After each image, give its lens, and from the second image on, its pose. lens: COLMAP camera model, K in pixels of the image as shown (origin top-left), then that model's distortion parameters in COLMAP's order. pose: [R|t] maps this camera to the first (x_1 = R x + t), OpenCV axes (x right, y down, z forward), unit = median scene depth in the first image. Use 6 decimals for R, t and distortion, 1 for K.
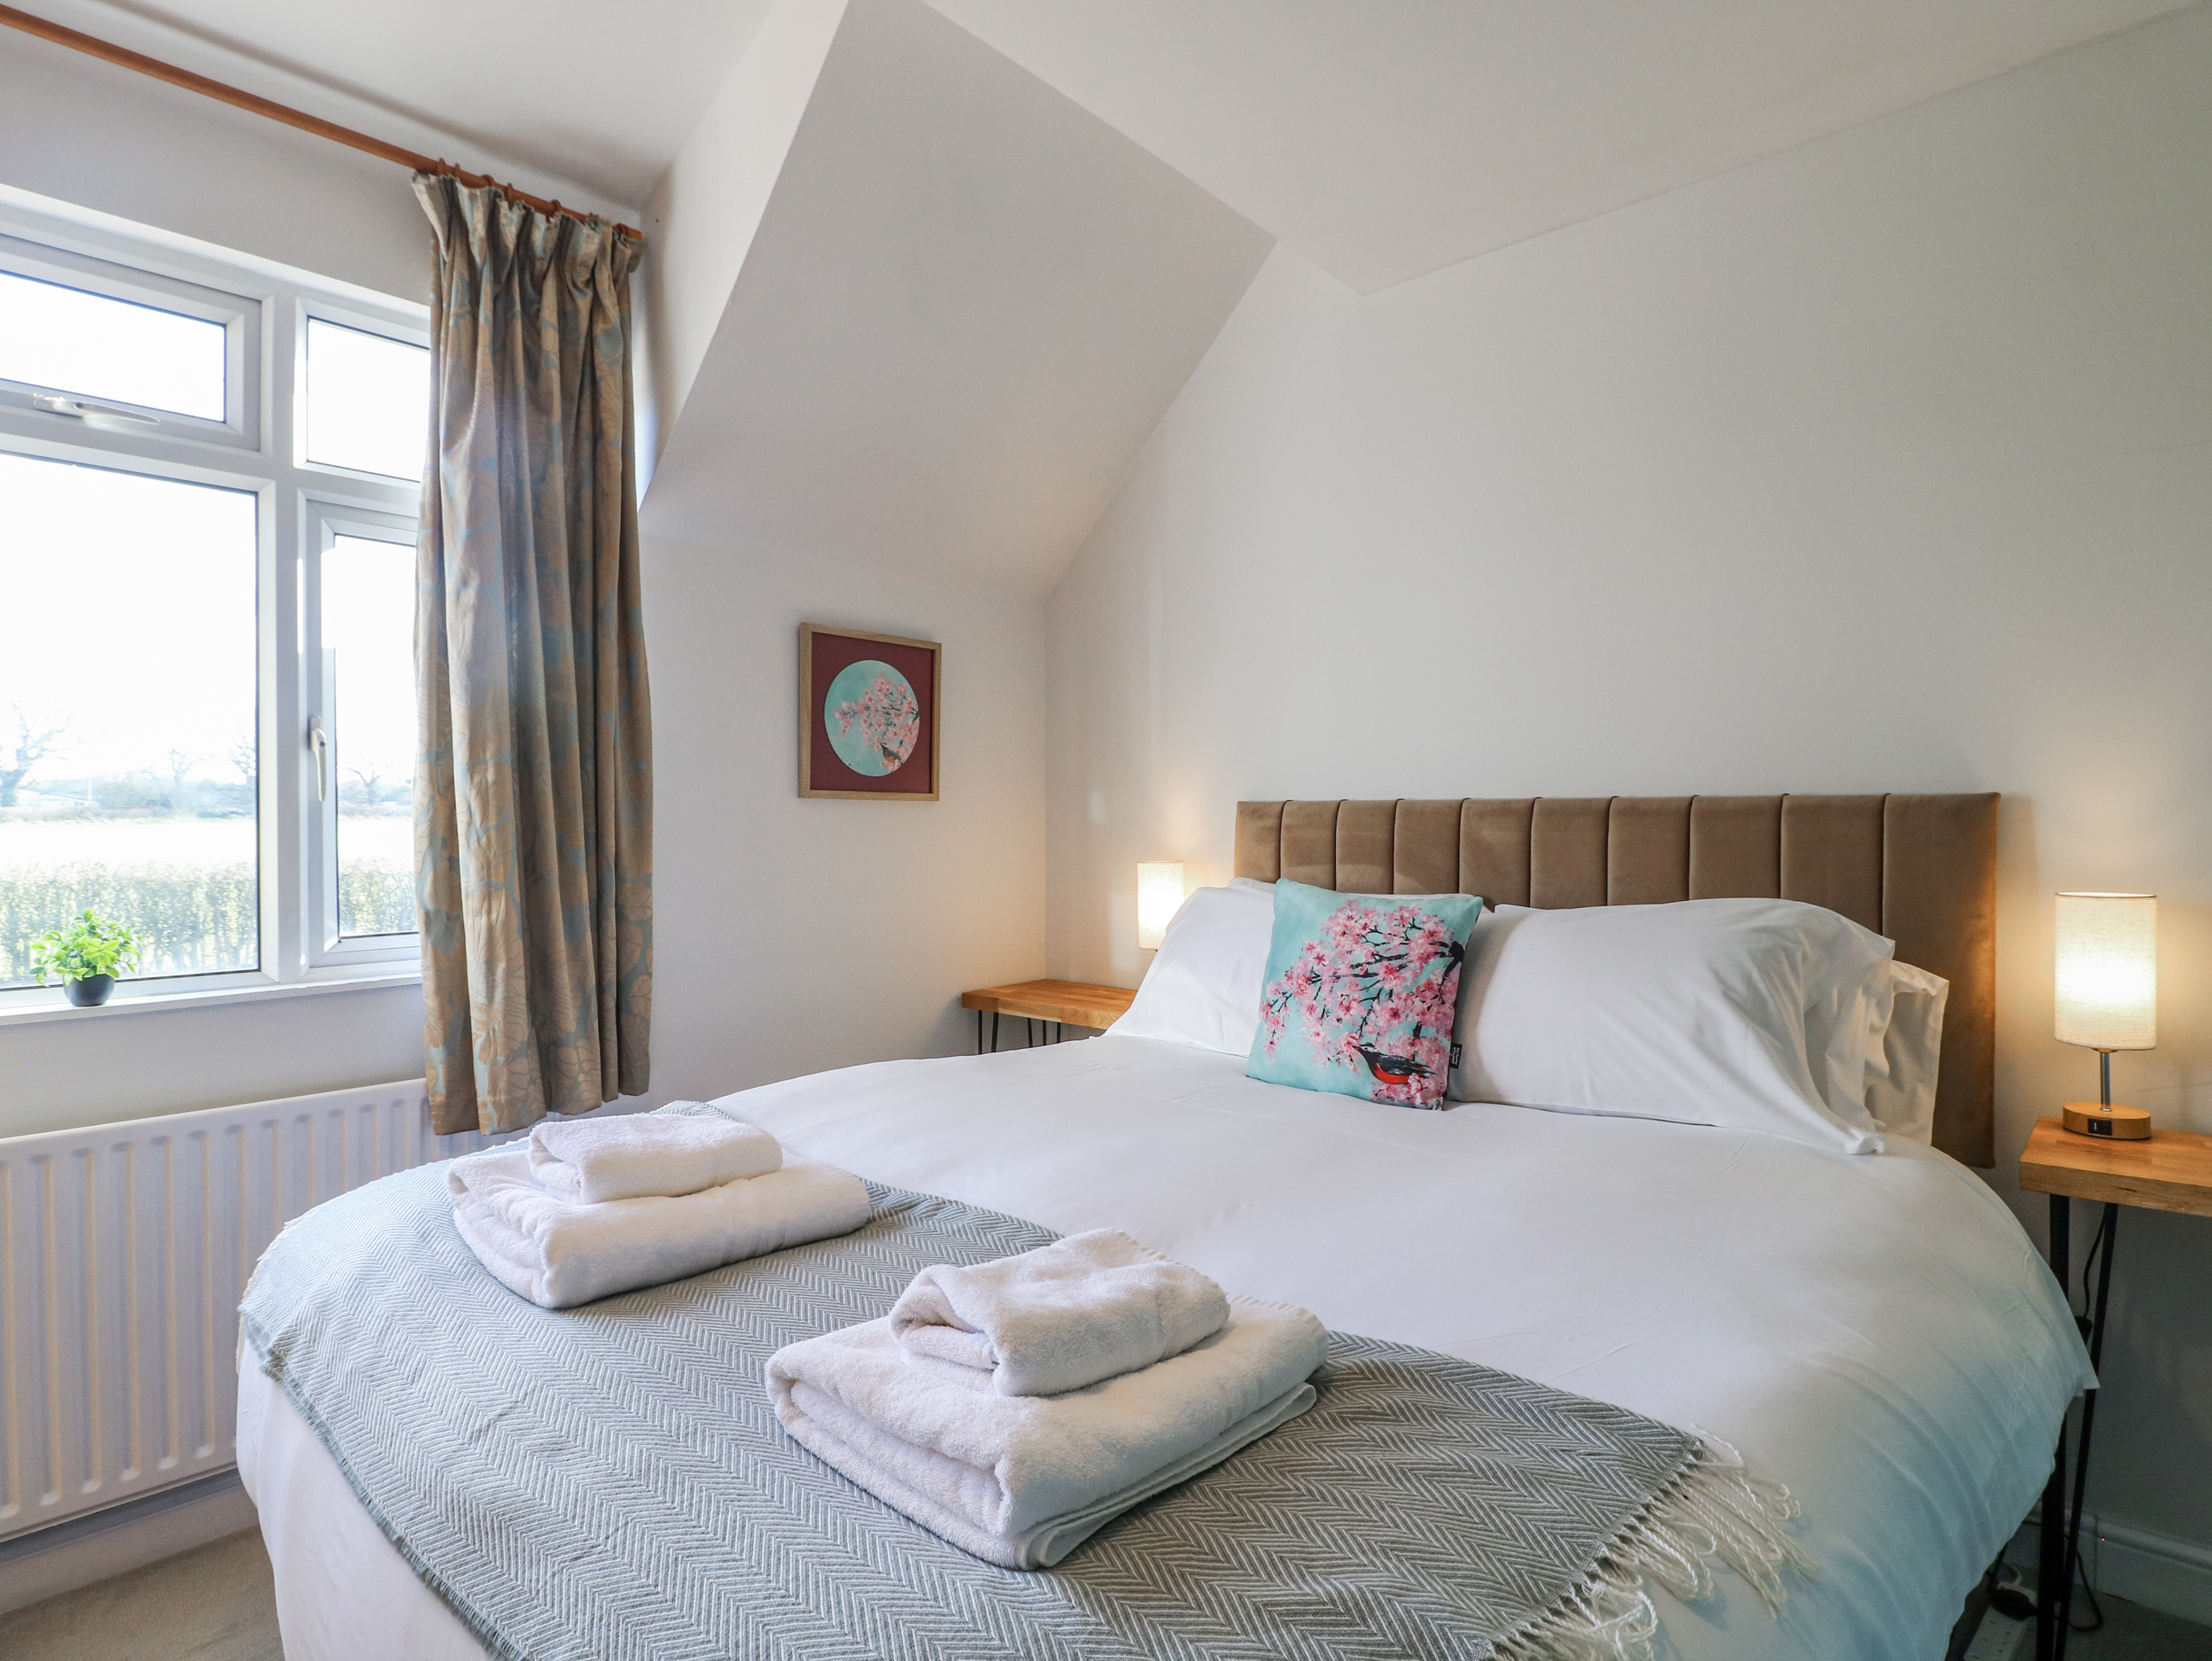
lens RADIAL K [[1148.4, 0, 1106.0], [0, 1148.4, 830.5], [0, 0, 1]] dist [0.002280, -0.014979]
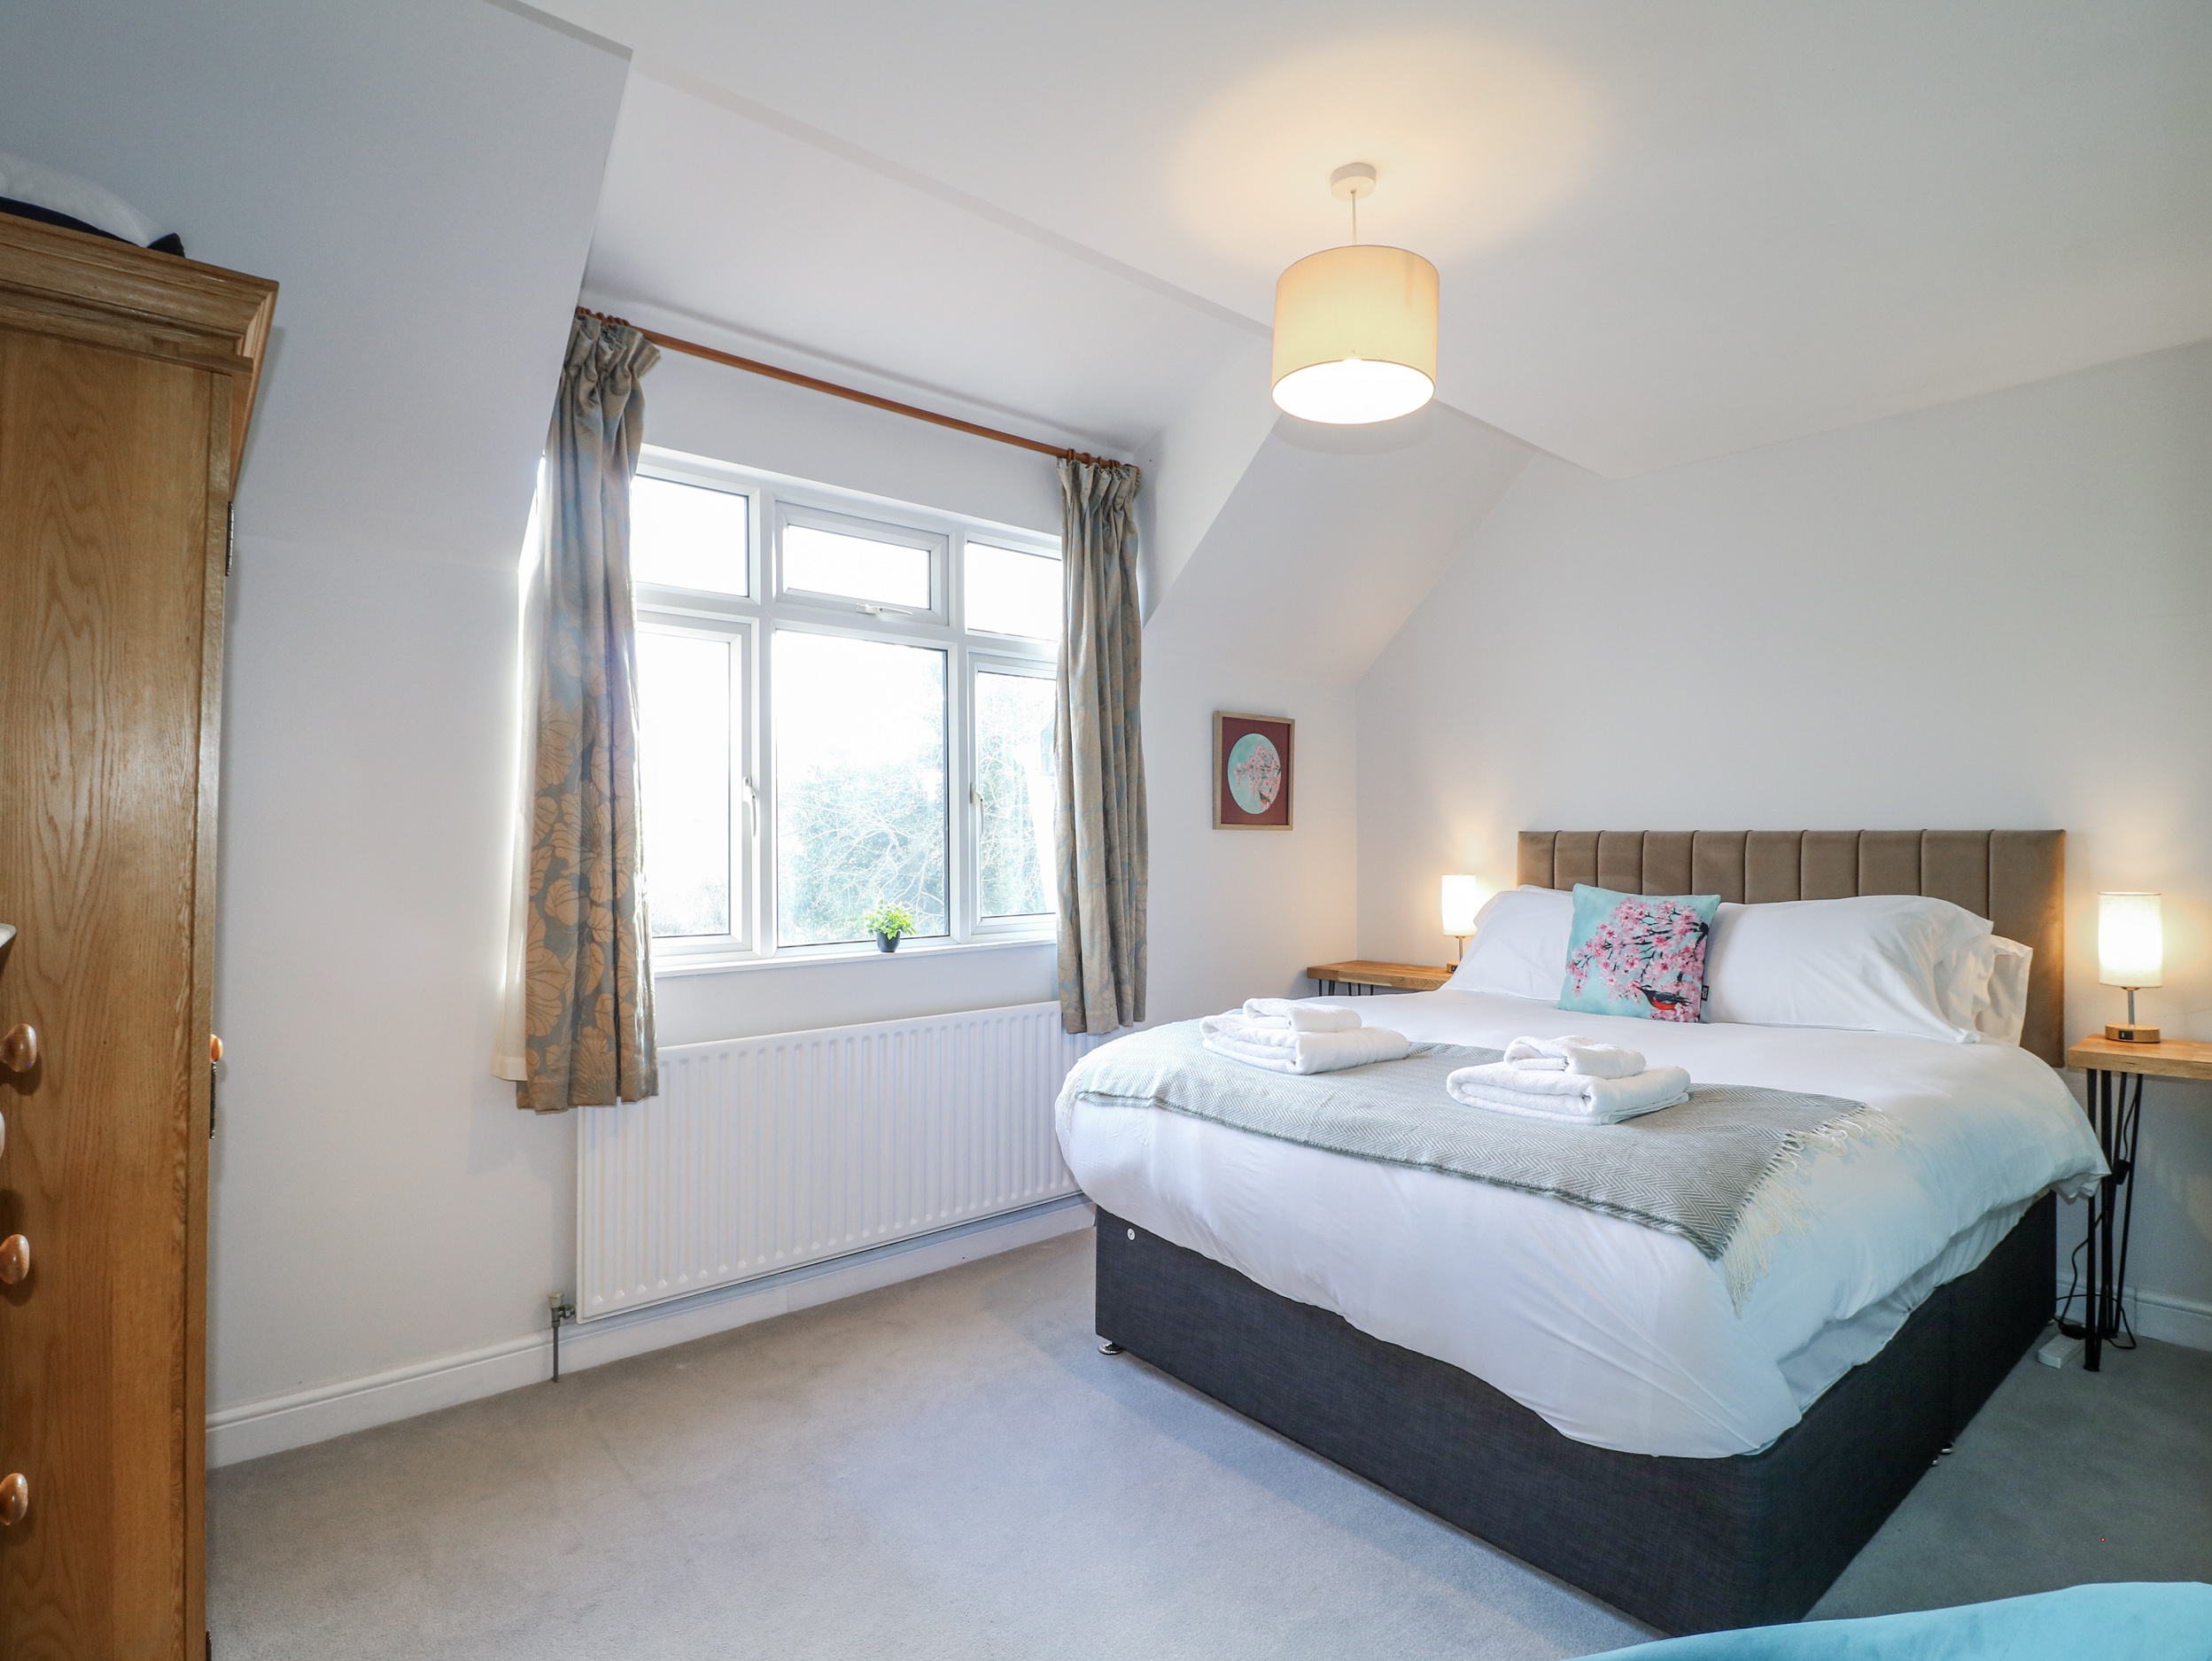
lens RADIAL K [[1148.4, 0, 1106.0], [0, 1148.4, 830.5], [0, 0, 1]] dist [0.002280, -0.014979]
pose [[0.993631, -0.001236, -0.112680, -0.338710], [-0.000545, 0.999876, -0.015770, -0.005404], [0.112685, 0.015730, 0.993506, -0.677028]]
